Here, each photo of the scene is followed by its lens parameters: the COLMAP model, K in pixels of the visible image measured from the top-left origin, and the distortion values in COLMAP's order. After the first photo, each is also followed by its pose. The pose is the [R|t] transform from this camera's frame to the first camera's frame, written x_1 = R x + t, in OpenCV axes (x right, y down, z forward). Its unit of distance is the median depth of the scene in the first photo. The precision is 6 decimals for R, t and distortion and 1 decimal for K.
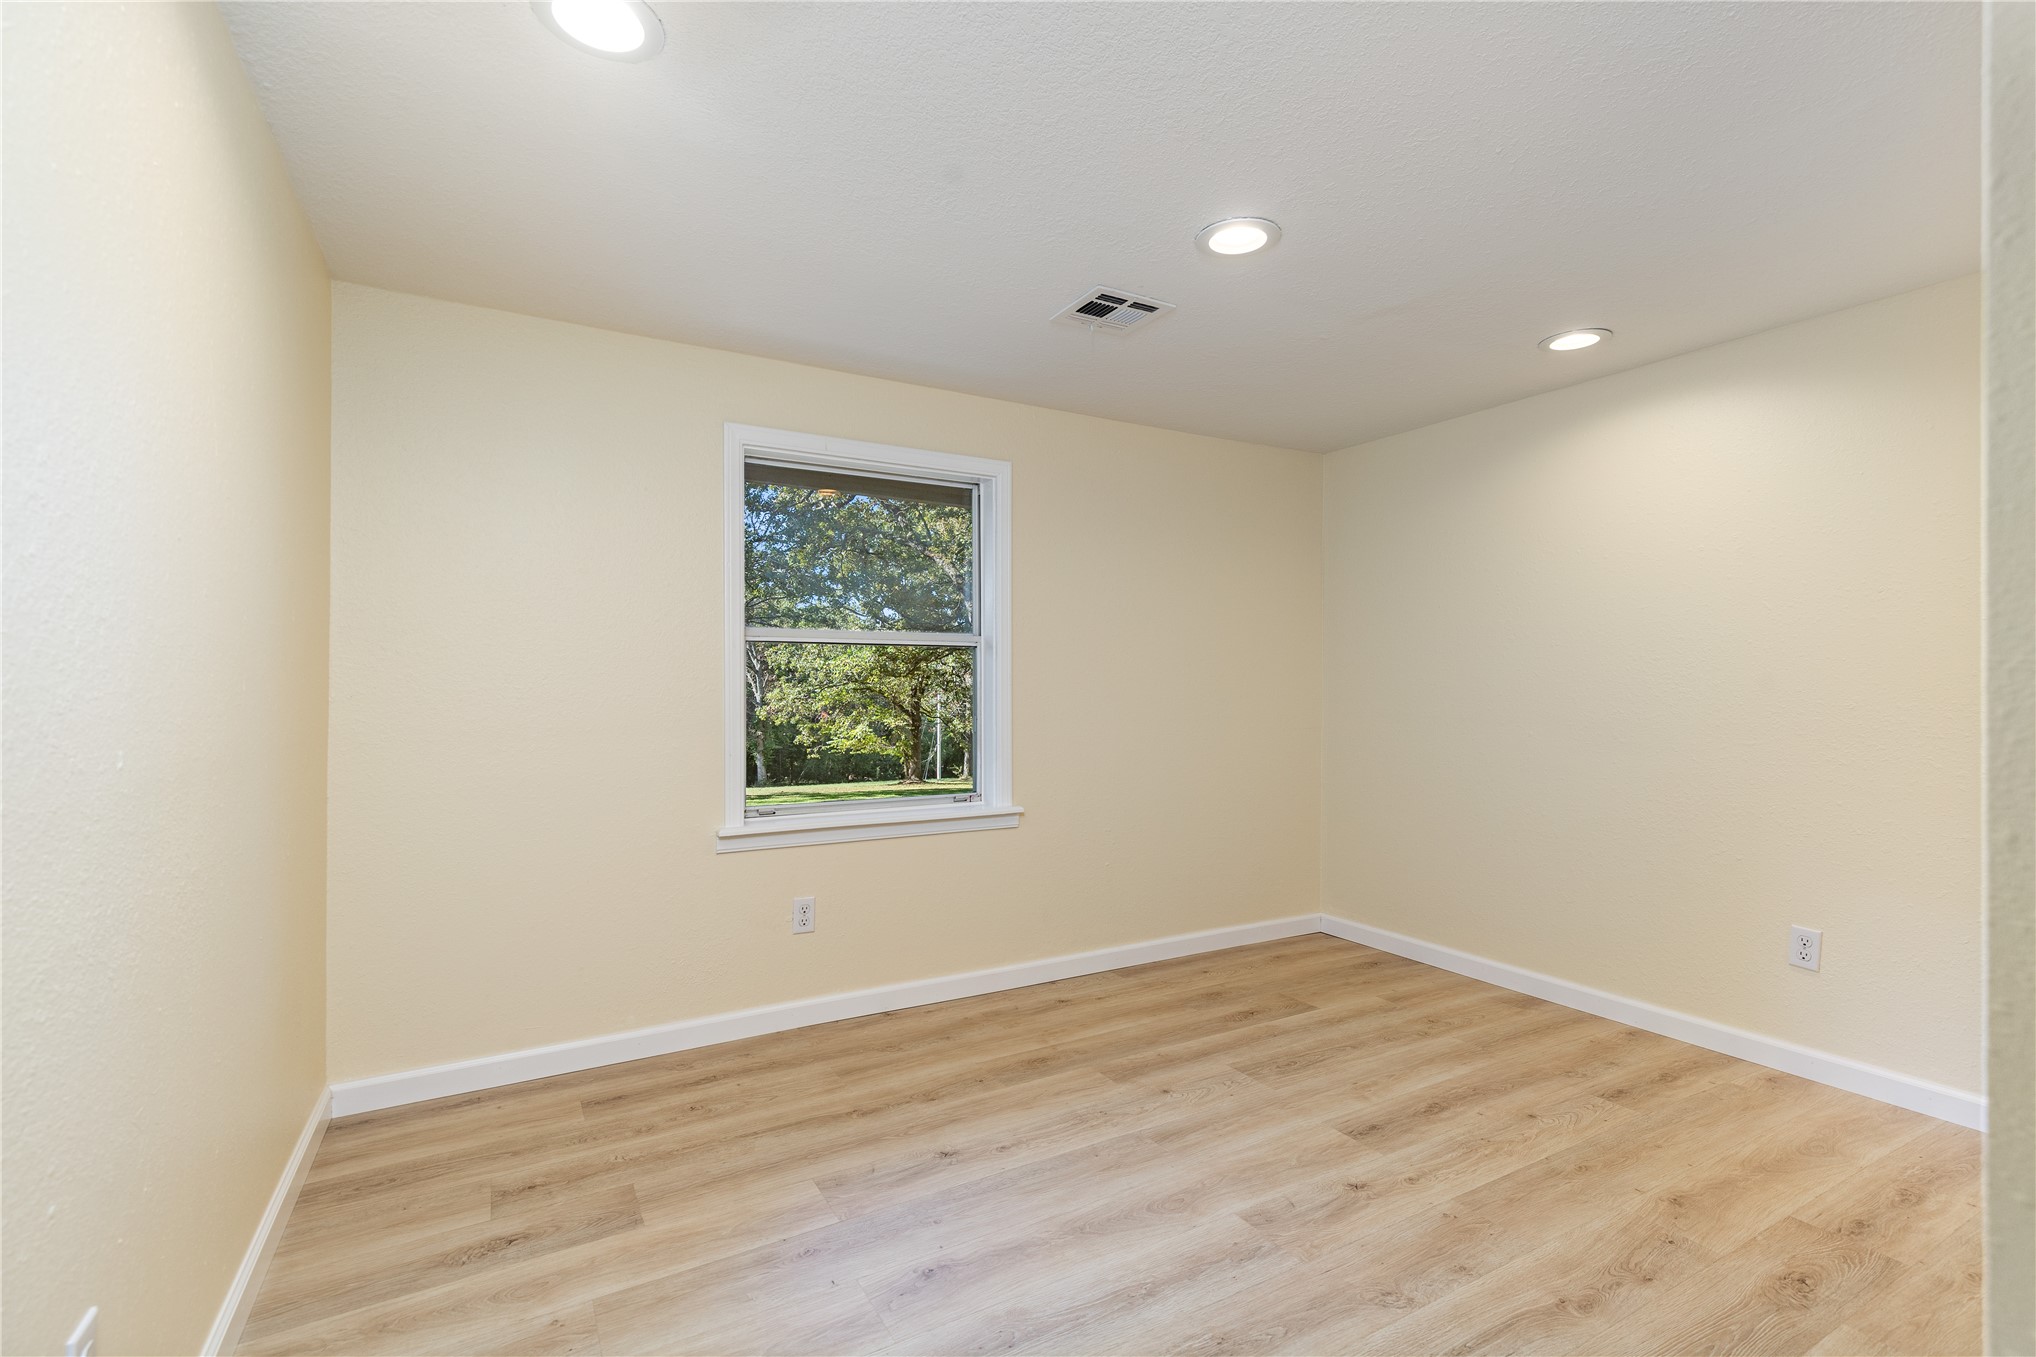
lens RADIAL K [[936.2, 0, 1018.4], [0, 936.2, 687.5], [0, 0, 1]] dist [0.015641, -0.004972]
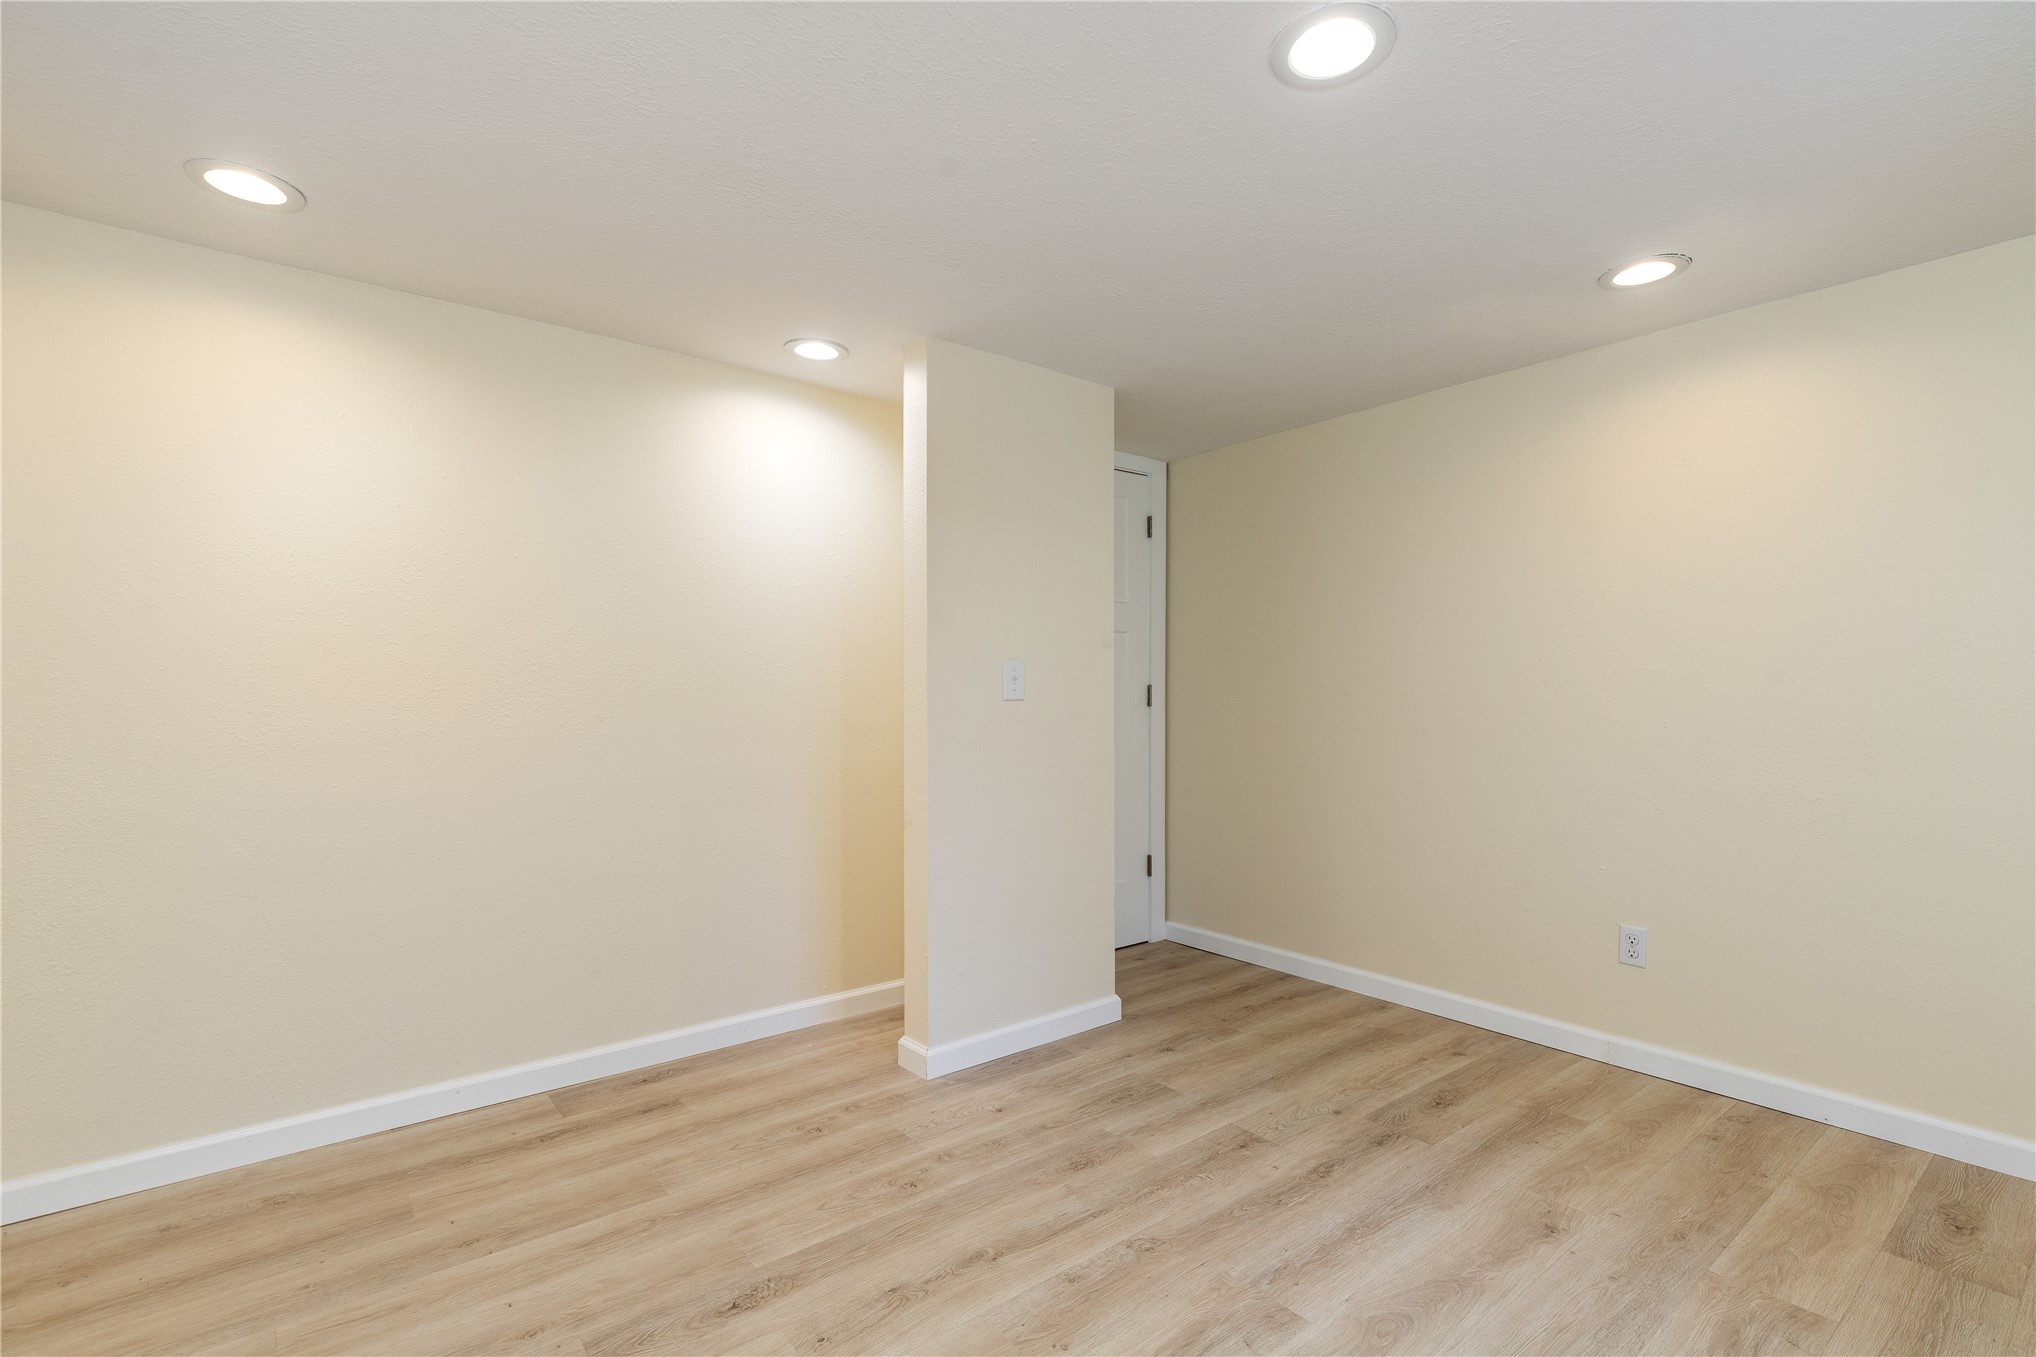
lens RADIAL K [[936.2, 0, 1018.4], [0, 936.2, 687.5], [0, 0, 1]] dist [0.015641, -0.004972]
pose [[-0.988705, -0.001018, -0.149872, 0.677427], [-0.000543, 0.999995, -0.003212, -0.004040], [0.149874, -0.003094, -0.988700, 1.978362]]
